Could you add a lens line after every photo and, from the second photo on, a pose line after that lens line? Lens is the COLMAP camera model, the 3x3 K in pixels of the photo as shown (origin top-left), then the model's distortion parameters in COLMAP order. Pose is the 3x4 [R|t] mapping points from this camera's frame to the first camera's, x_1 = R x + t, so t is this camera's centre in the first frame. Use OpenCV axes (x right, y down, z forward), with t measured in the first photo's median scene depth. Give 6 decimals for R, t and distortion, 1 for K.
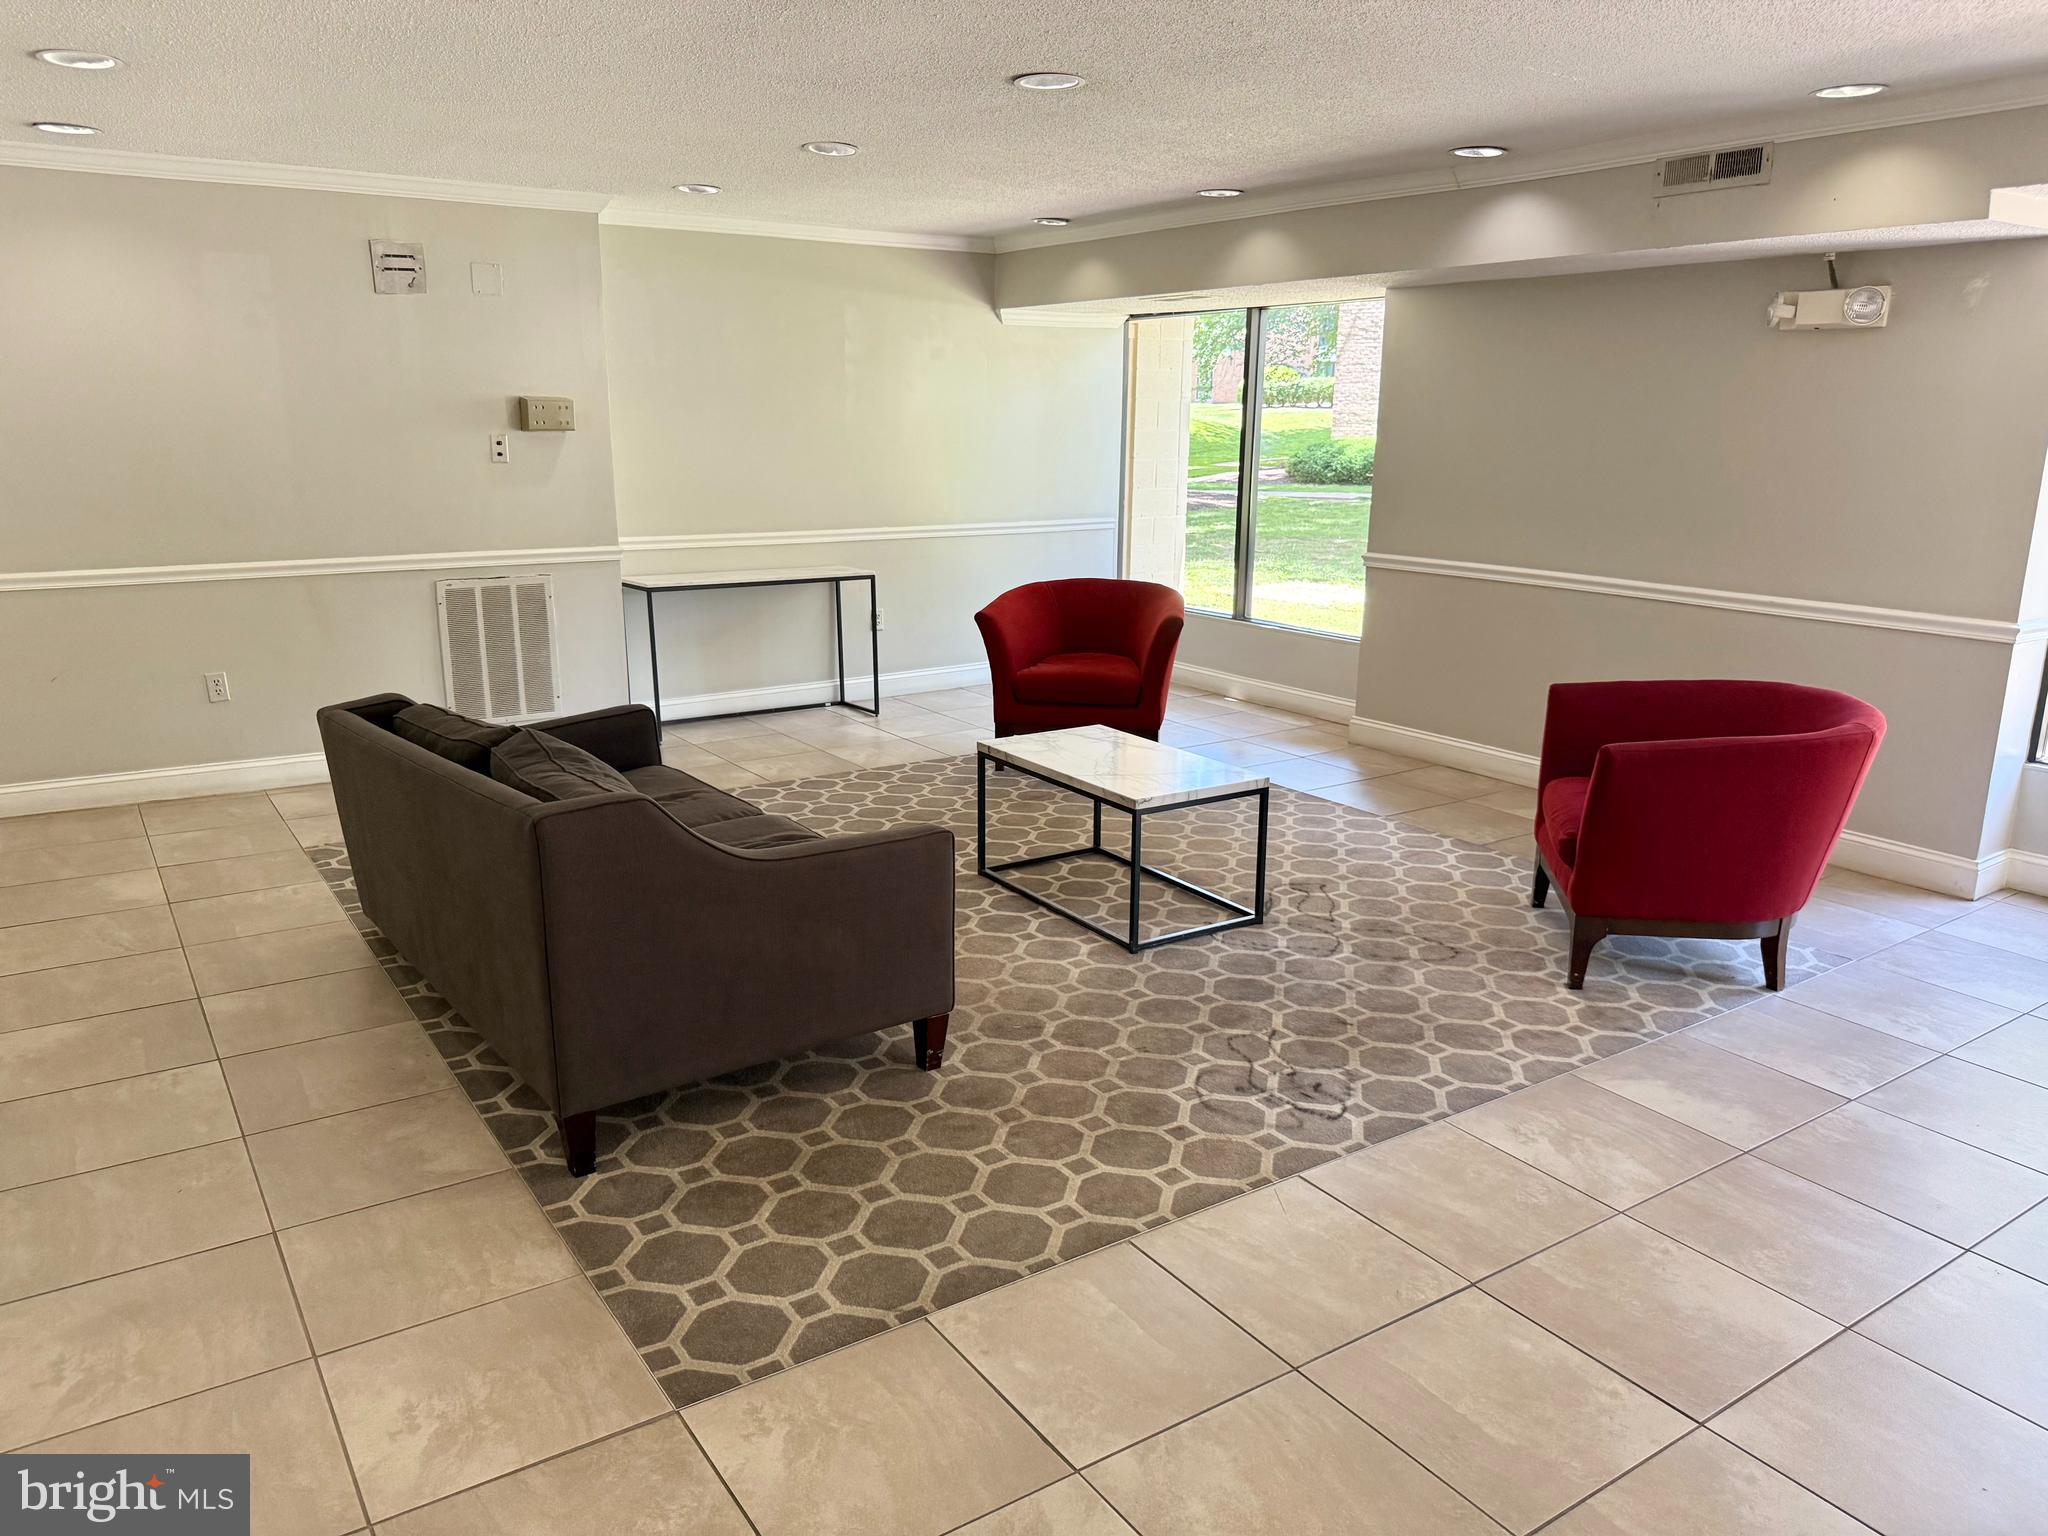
lens RADIAL K [[1454.1, 0, 1025.1], [0, 1454.1, 768.5], [0, 0, 1]] dist [0.060199, -0.076114]
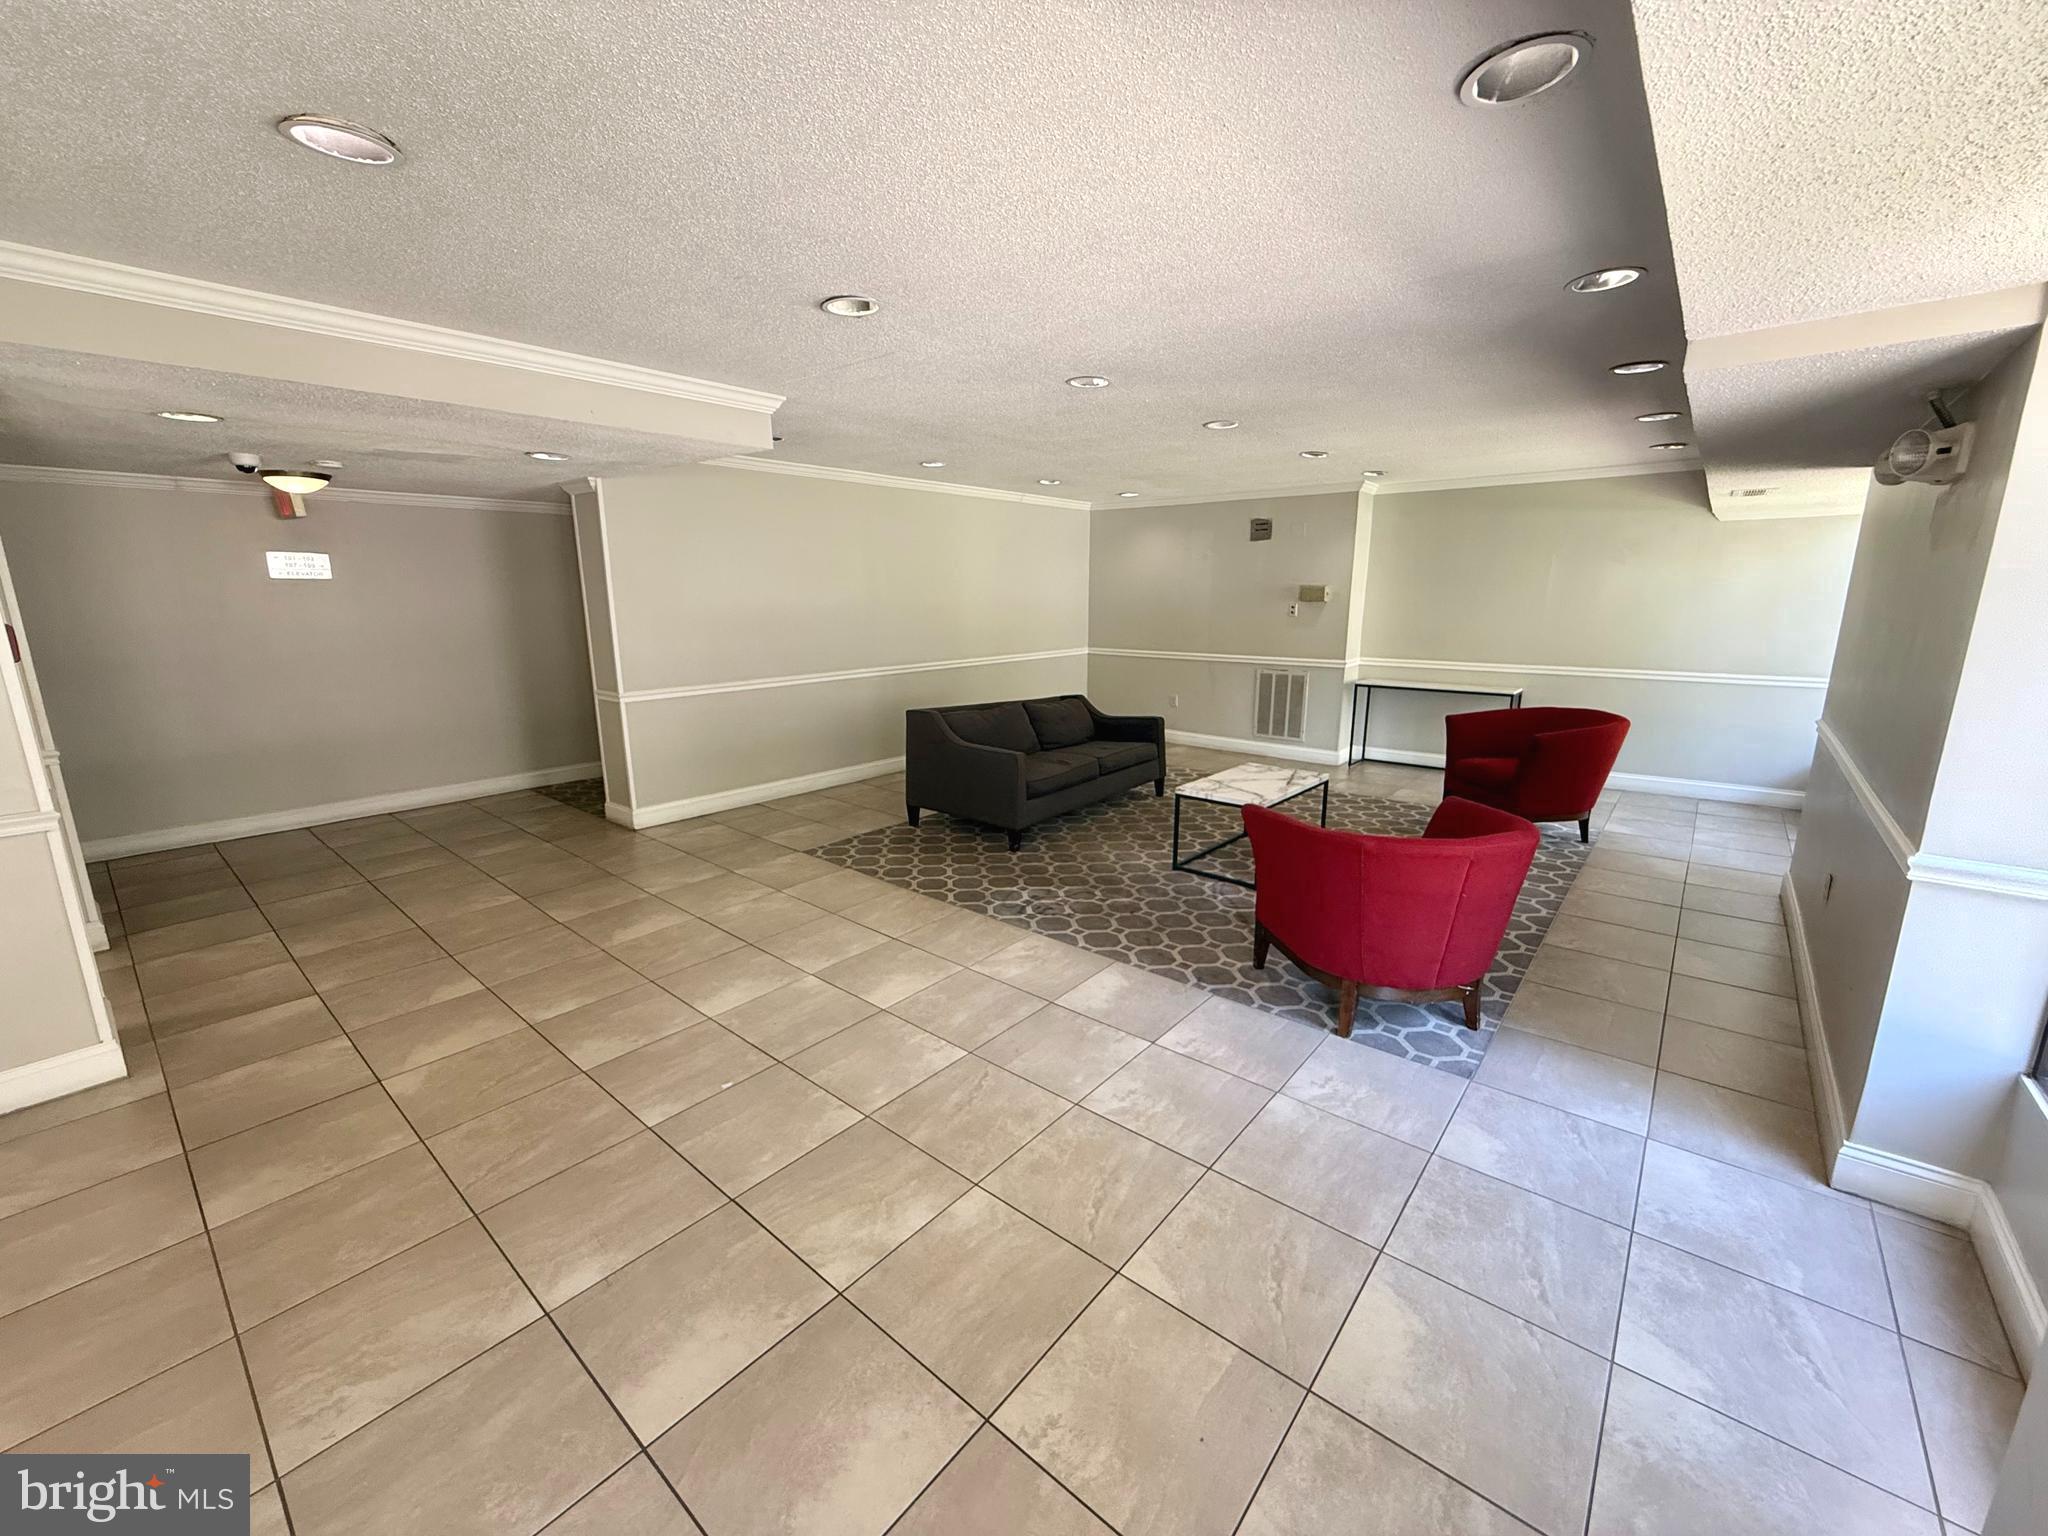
lens RADIAL K [[828.8, 0, 1026.9], [0, 828.8, 767.9], [0, 0, 1]] dist [0.002666, -0.000089]
pose [[0.277821, 0.198780, -0.939842, 1.313084], [-0.229022, 0.963852, 0.136159, -0.137702], [0.932933, 0.177417, 0.313303, 0.576123]]
